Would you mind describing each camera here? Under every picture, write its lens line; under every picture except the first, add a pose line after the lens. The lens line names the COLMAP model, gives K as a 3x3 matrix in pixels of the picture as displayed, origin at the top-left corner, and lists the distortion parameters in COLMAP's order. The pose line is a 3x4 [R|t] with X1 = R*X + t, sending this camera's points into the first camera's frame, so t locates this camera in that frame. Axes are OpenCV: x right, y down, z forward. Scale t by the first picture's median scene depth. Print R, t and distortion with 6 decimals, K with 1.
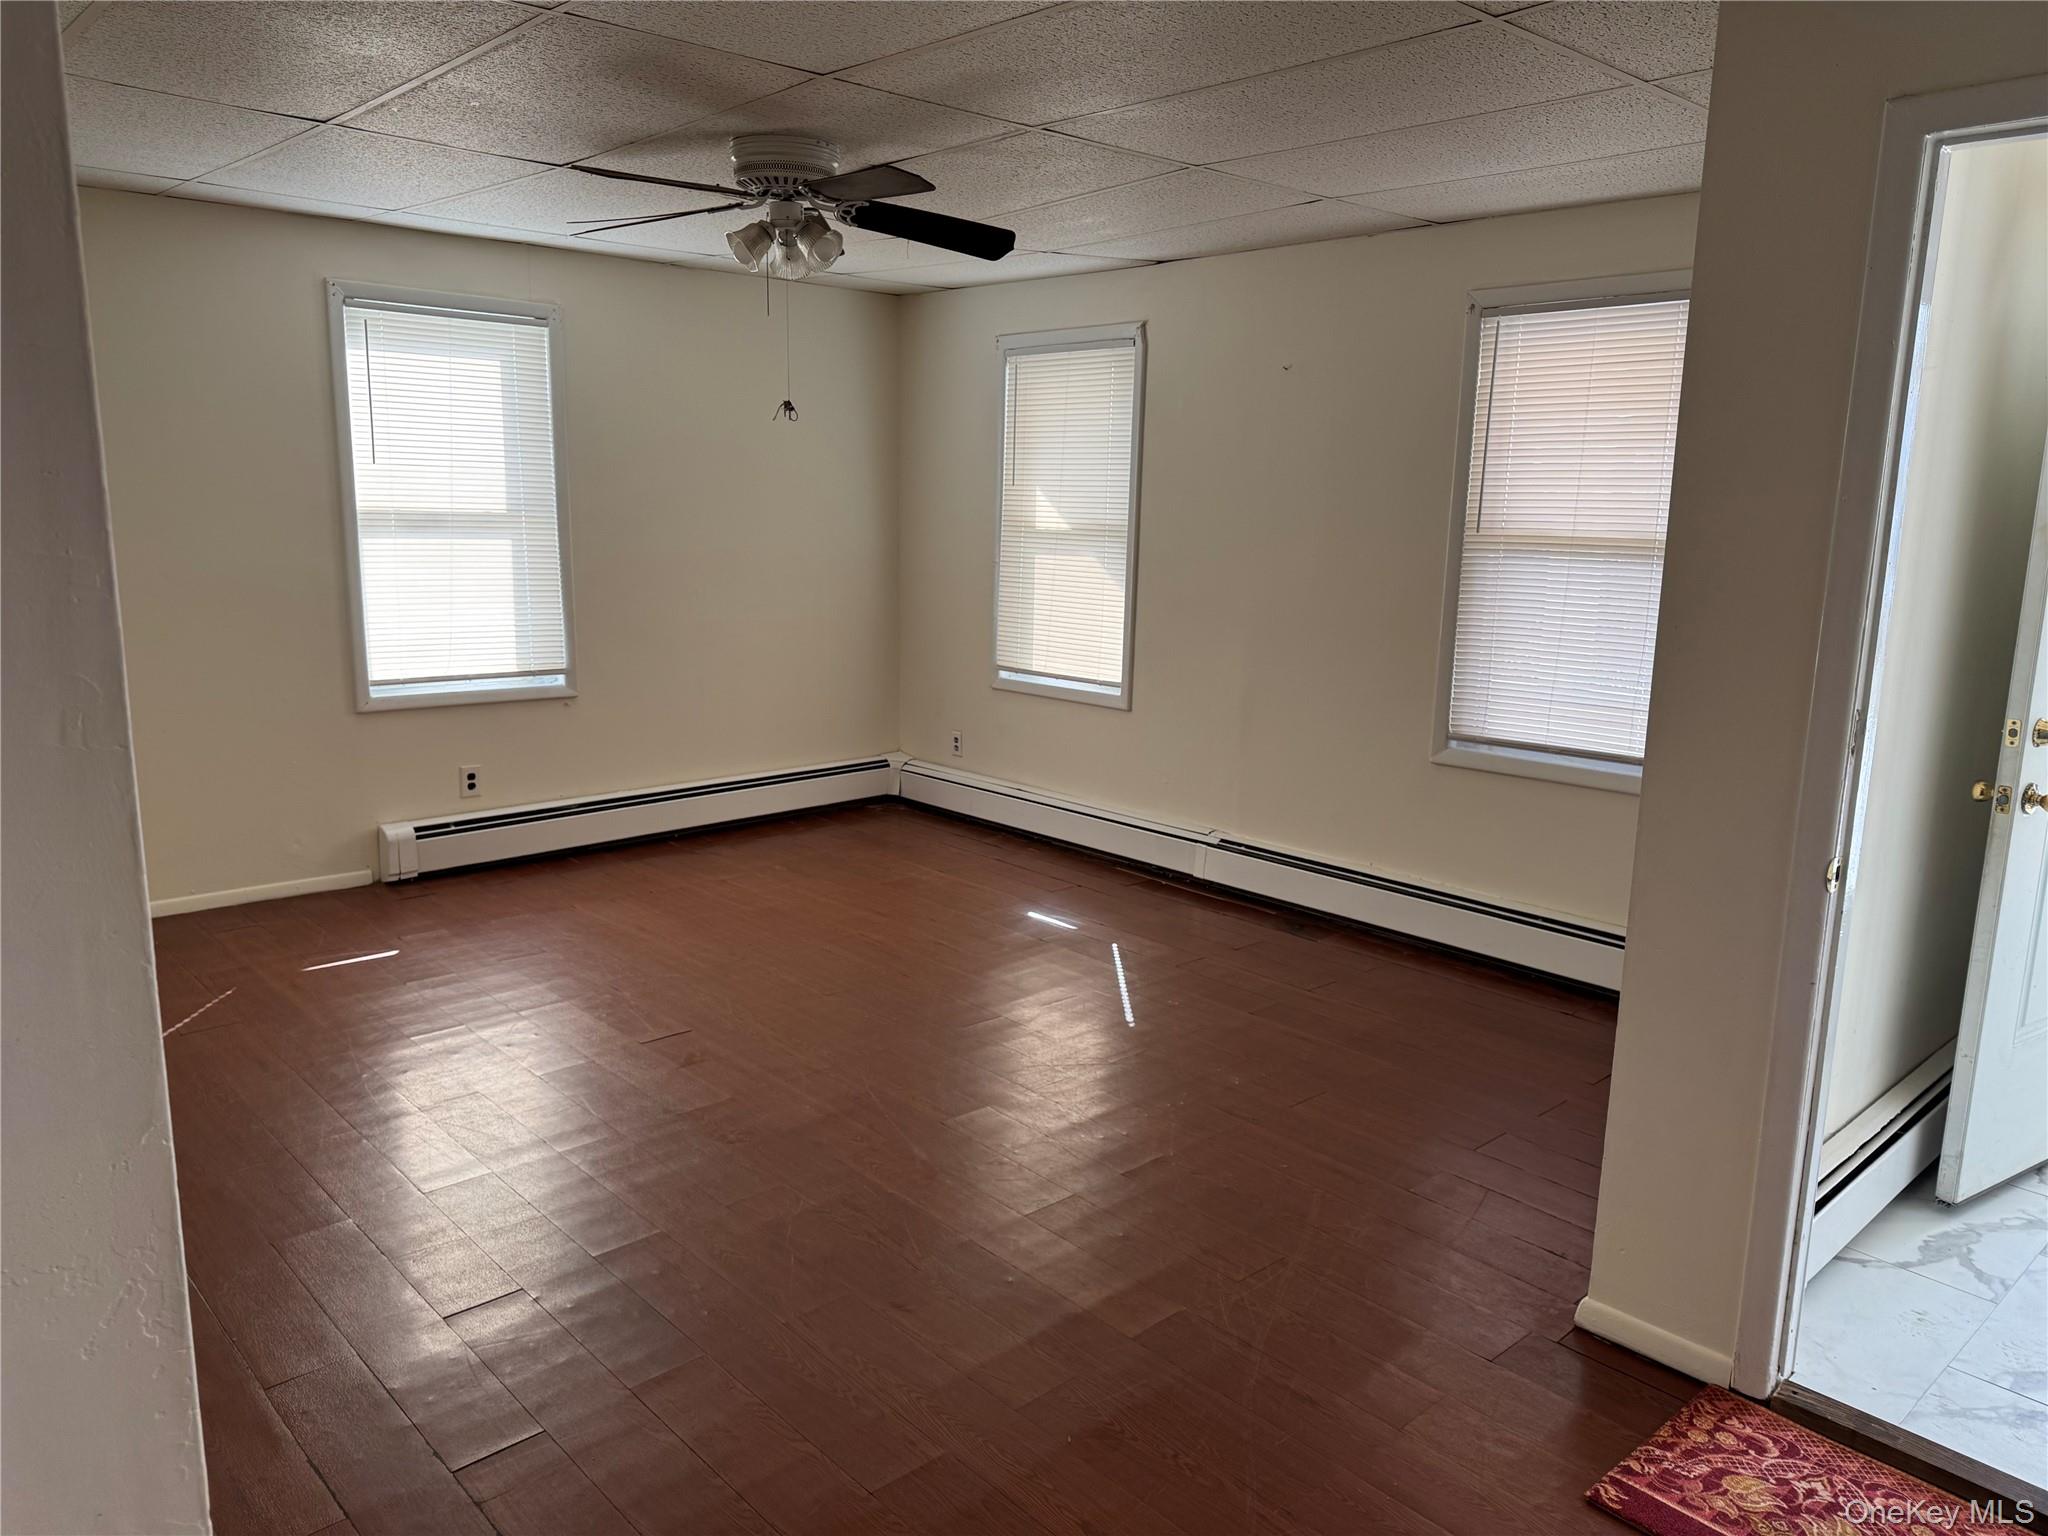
lens RADIAL K [[1422.4, 0, 1059.6], [0, 1422.4, 766.4], [0, 0, 1]] dist [0.096641, -0.108513]
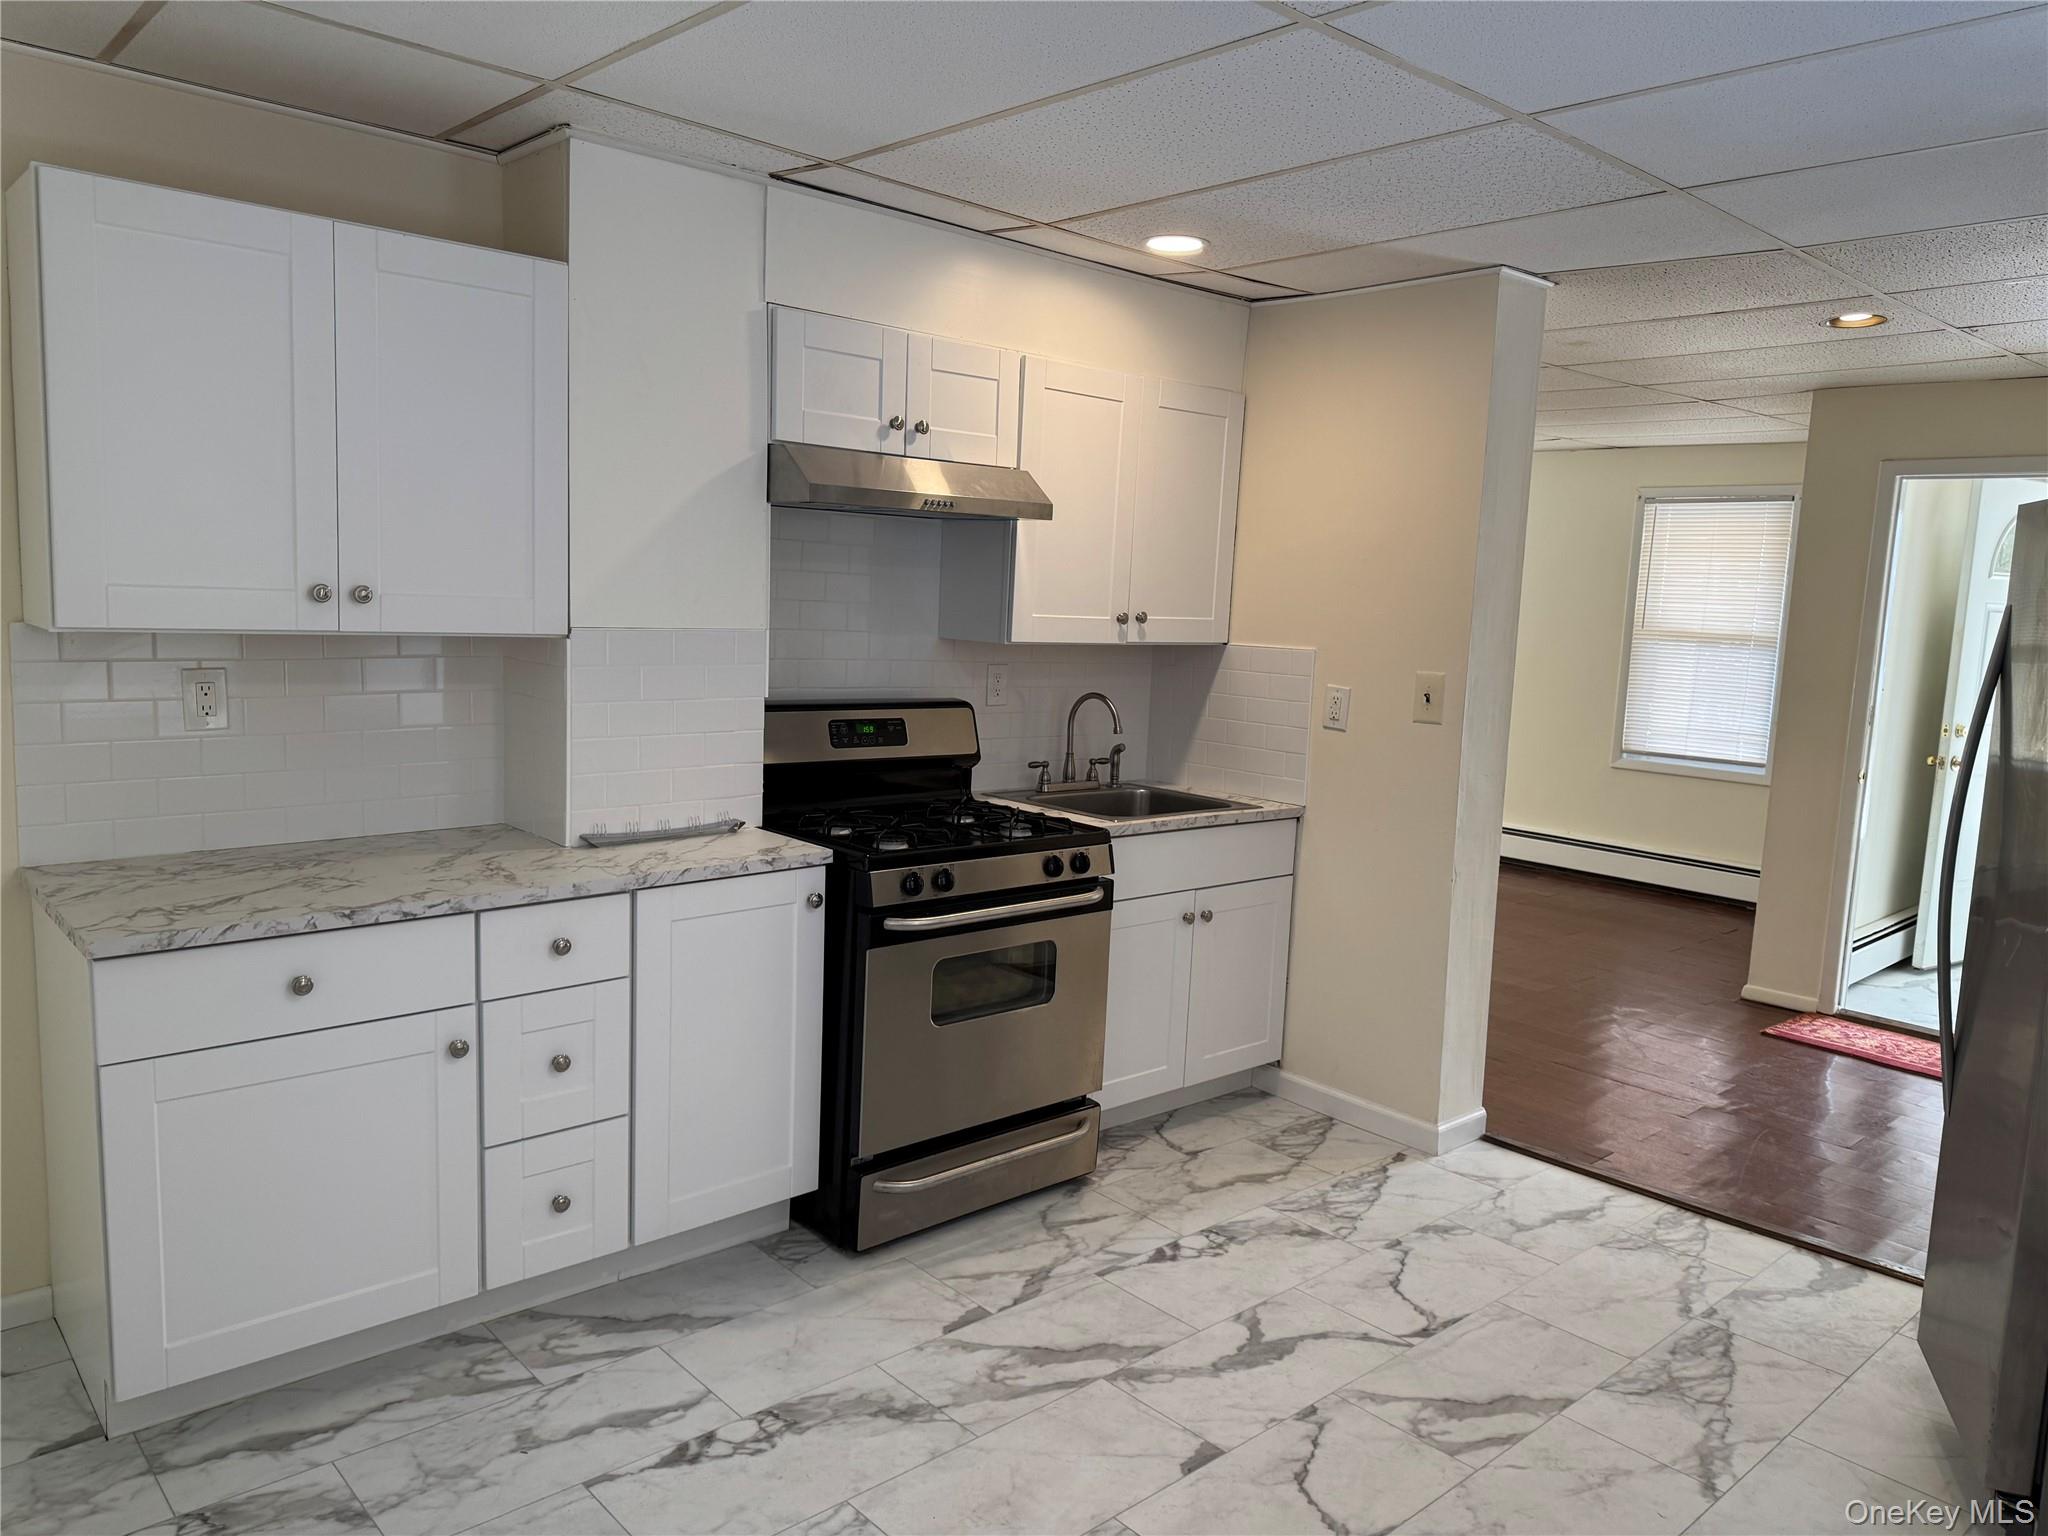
lens RADIAL K [[1452.4, 0, 1039.3], [0, 1452.4, 770.4], [0, 0, 1]] dist [0.033755, -0.042492]
pose [[0.999778, 0.018672, -0.009741, -0.518865], [-0.019203, 0.998156, -0.057577, 0.151342], [0.008648, 0.057752, 0.998294, -0.920460]]
